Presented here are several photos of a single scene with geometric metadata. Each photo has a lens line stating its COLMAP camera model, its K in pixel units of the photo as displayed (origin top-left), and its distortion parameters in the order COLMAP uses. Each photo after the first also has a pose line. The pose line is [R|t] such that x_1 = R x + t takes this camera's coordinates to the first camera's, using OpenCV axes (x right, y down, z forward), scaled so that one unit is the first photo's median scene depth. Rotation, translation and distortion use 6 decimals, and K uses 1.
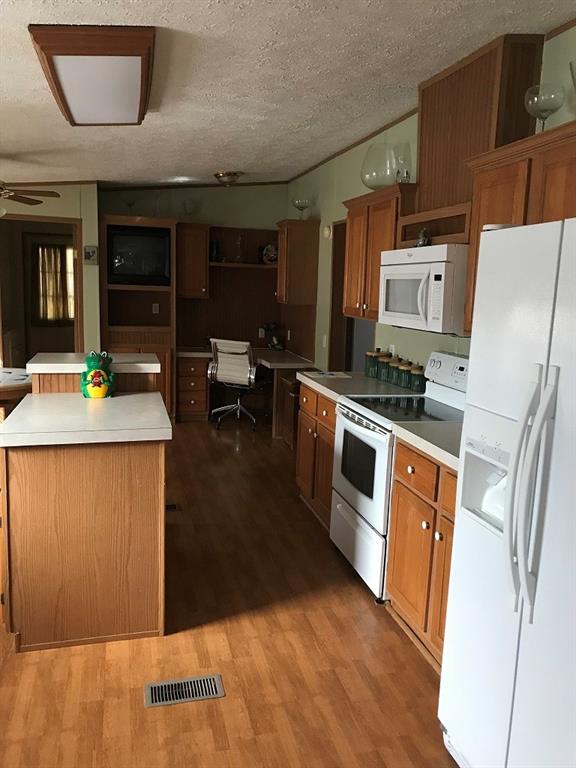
lens RADIAL K [[623.4, 0, 290.9], [0, 623.4, 381.2], [0, 0, 1]] dist [0.120106, -0.146201]
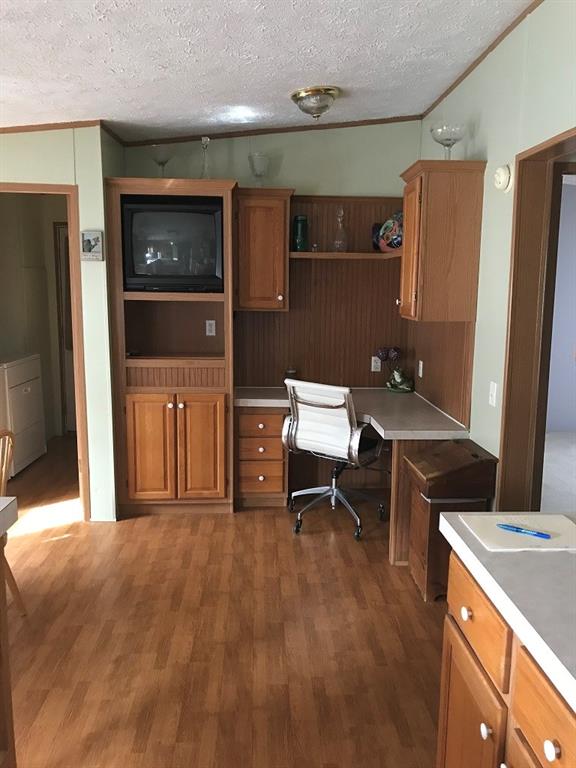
lens RADIAL K [[623.4, 0, 290.9], [0, 623.4, 381.2], [0, 0, 1]] dist [0.120106, -0.146201]
pose [[0.978242, 0.009322, -0.207256, -0.000542], [-0.010279, 0.999941, -0.003543, -0.064341], [0.207211, 0.005596, 0.978280, 0.421119]]
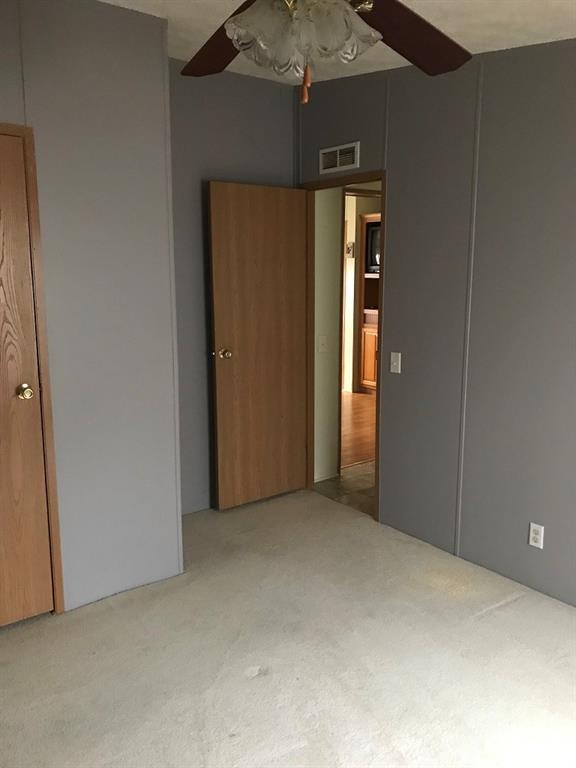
lens RADIAL K [[623.4, 0, 290.9], [0, 623.4, 381.2], [0, 0, 1]] dist [0.120106, -0.146201]
pose [[0.396194, 0.129650, -0.908967, 0.743151], [-0.126696, 0.988230, 0.085732, -0.035655], [0.909384, 0.081196, 0.407957, 0.399608]]
